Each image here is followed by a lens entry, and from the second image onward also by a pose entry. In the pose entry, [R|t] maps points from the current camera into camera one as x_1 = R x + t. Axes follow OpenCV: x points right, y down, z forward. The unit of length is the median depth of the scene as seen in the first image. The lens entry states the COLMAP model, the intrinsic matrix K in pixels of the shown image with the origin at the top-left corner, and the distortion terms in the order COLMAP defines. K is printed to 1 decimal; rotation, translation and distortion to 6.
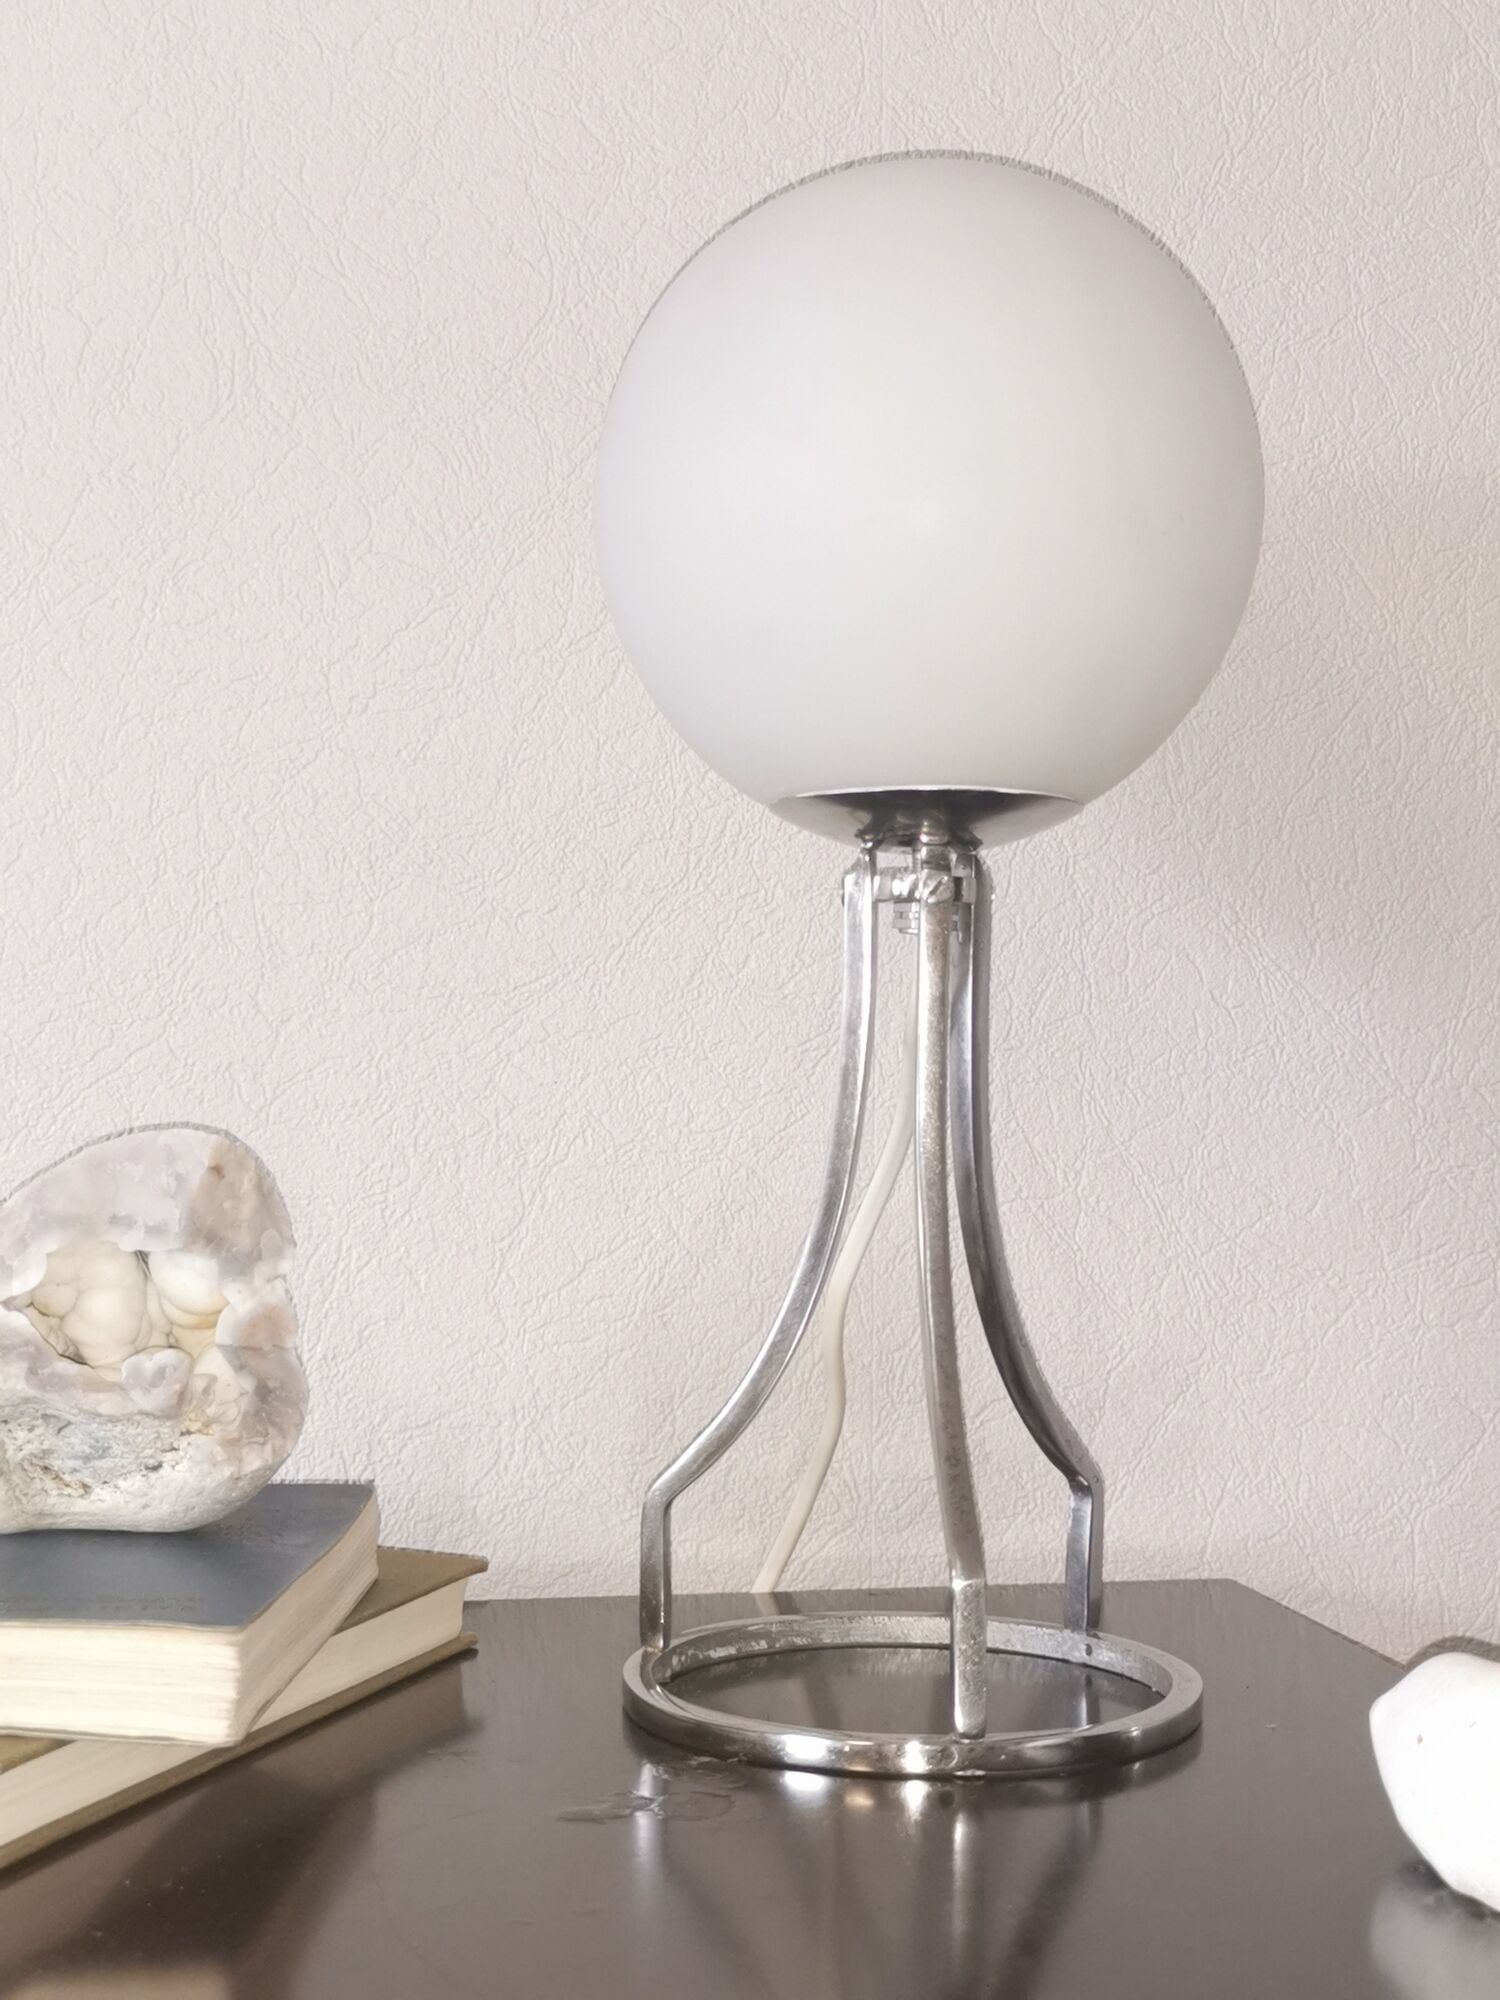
lens RADIAL K [[2884.3, 0, 822.8], [0, 2884.3, 1007.7], [0, 0, 1]] dist [0.008324, 0.000000]
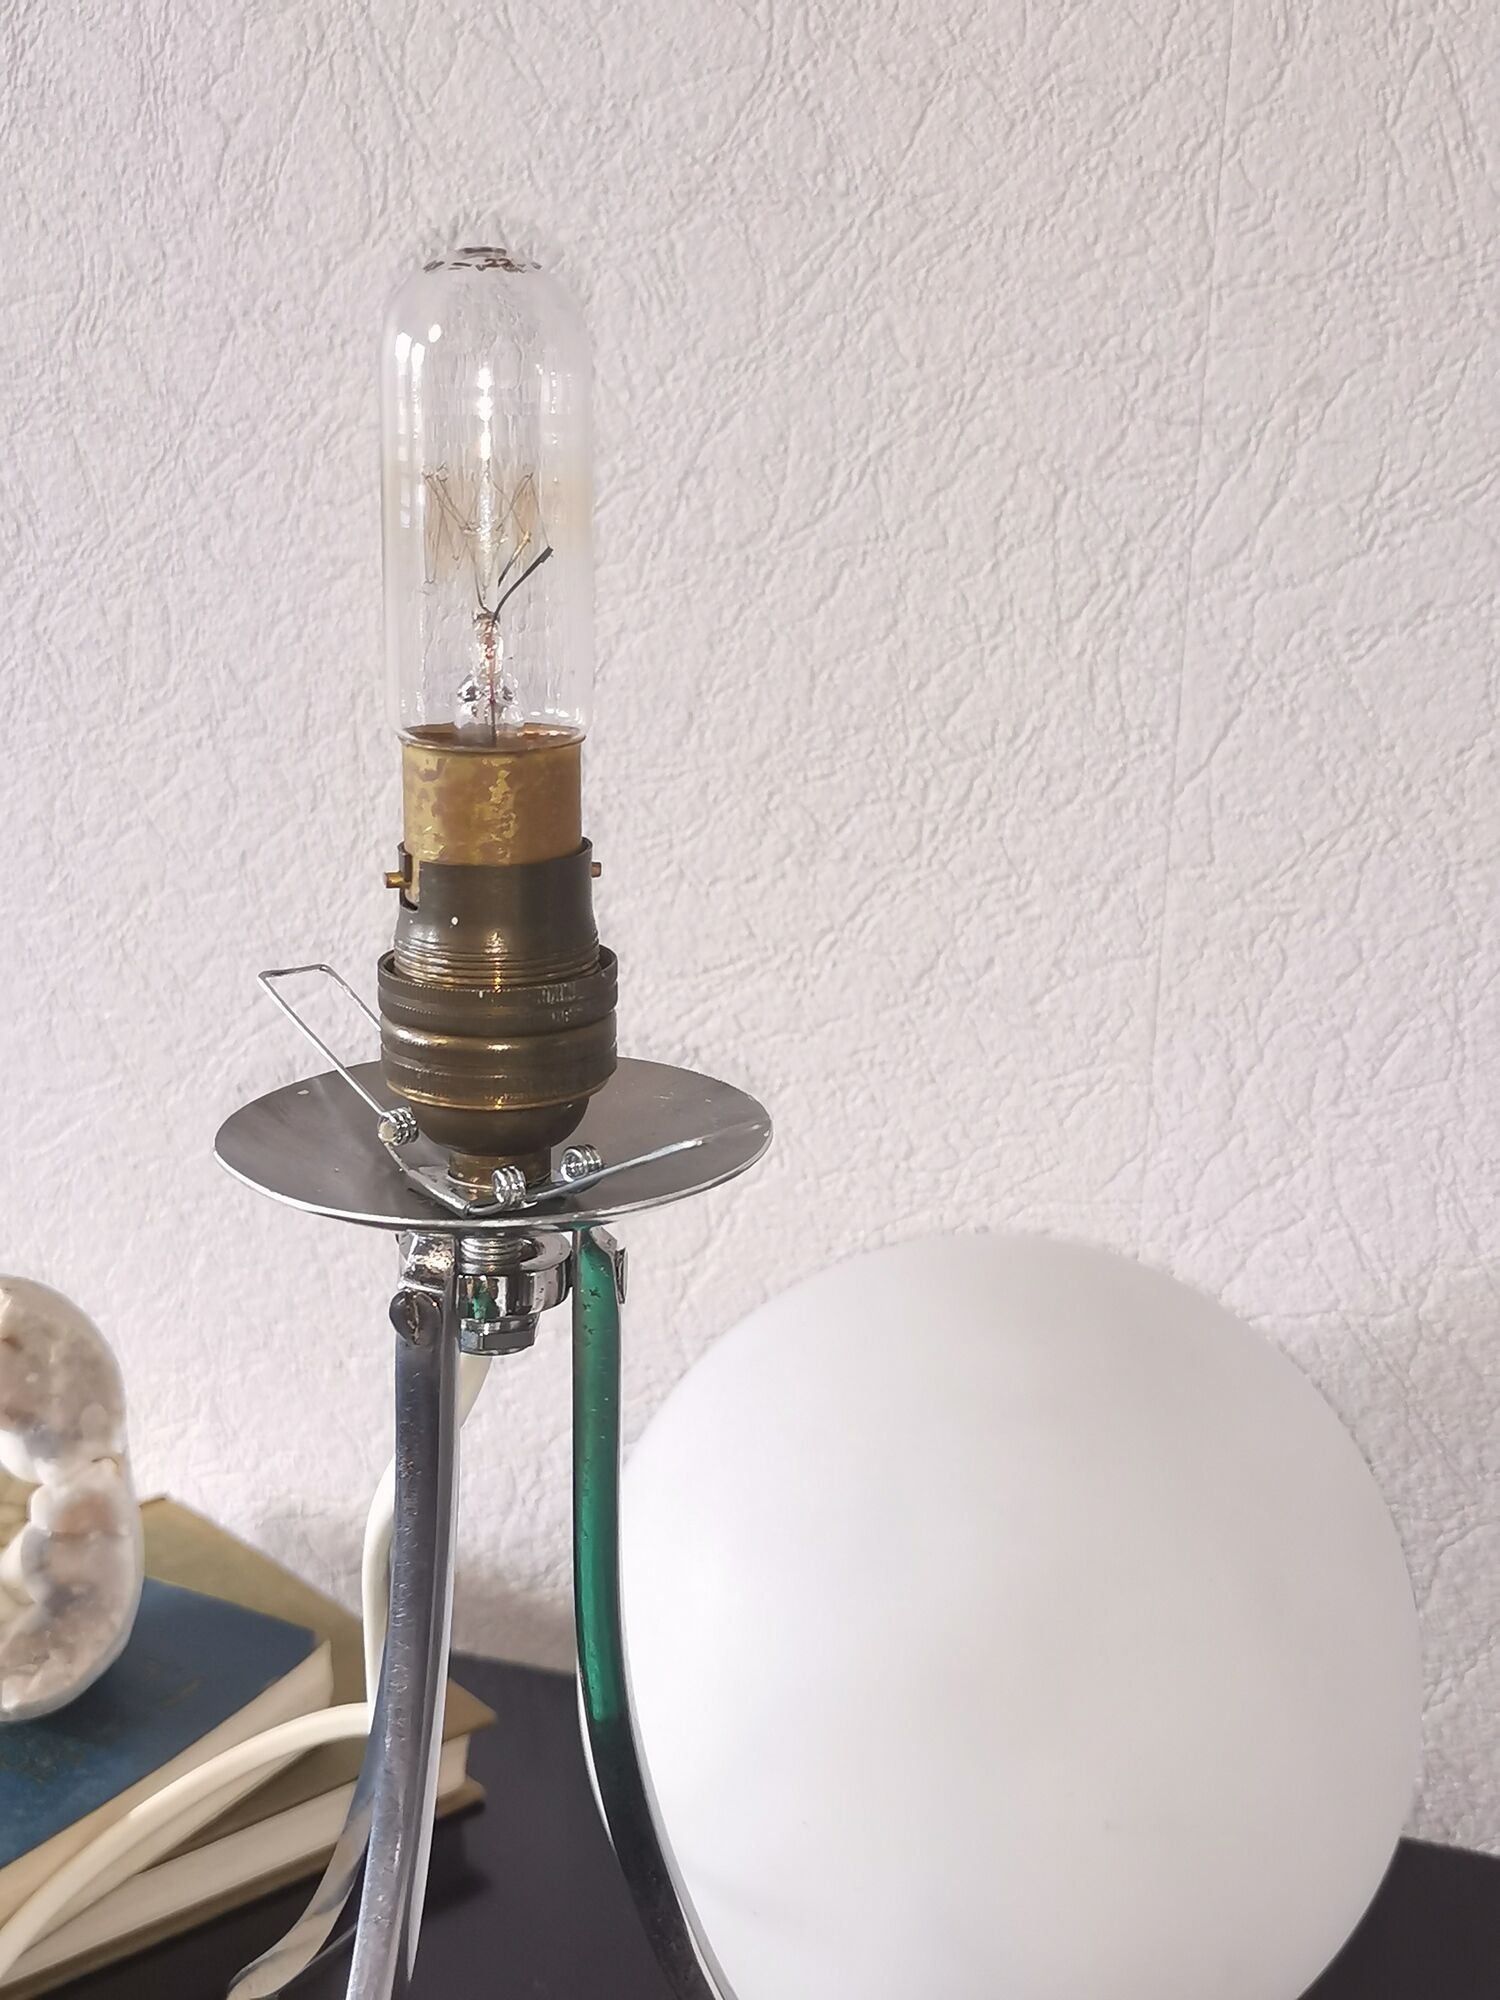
lens RADIAL K [[2570.1, 0, 795.1], [0, 2570.1, 1035.2], [0, 0, 1]] dist [0.008687, 0.000000]
pose [[0.872983, 0.149735, -0.464197, 0.248016], [-0.024819, 0.964117, 0.264317, -0.177282], [0.487118, -0.219223, 0.845374, 0.393639]]
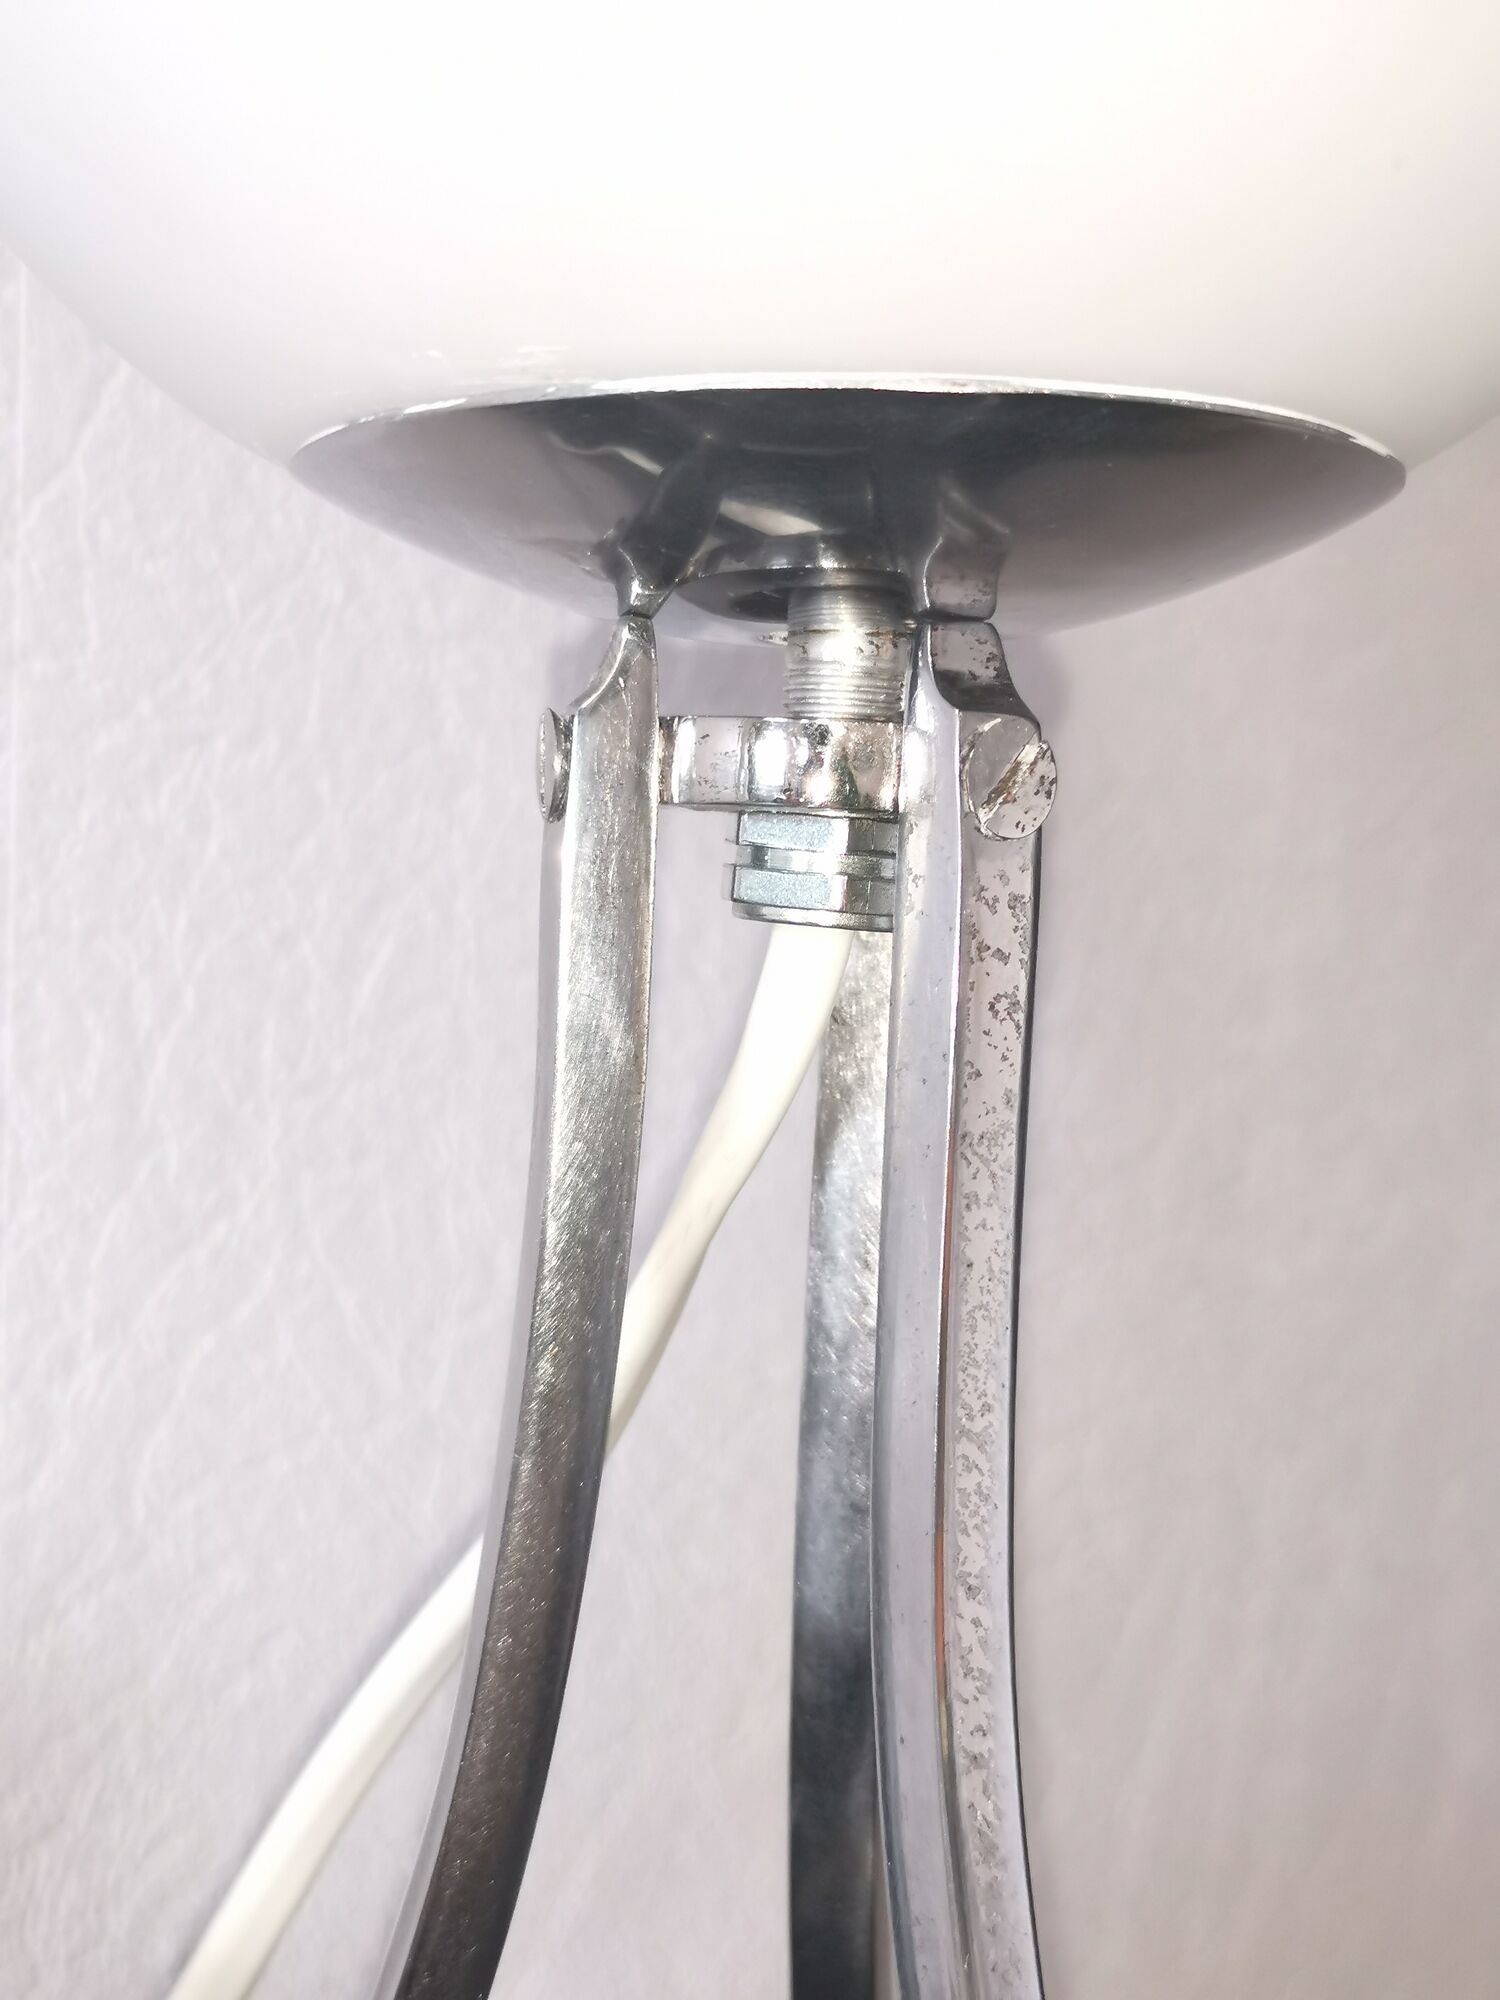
lens RADIAL K [[2884.3, 0, 731.5], [0, 2884.3, 999.8], [0, 0, 1]] dist [0.008324, 0.000000]
pose [[0.860766, -0.008768, 0.508925, -0.097465], [-0.030960, 0.997099, 0.069542, -0.030494], [-0.508058, -0.075615, 0.857997, 0.616233]]
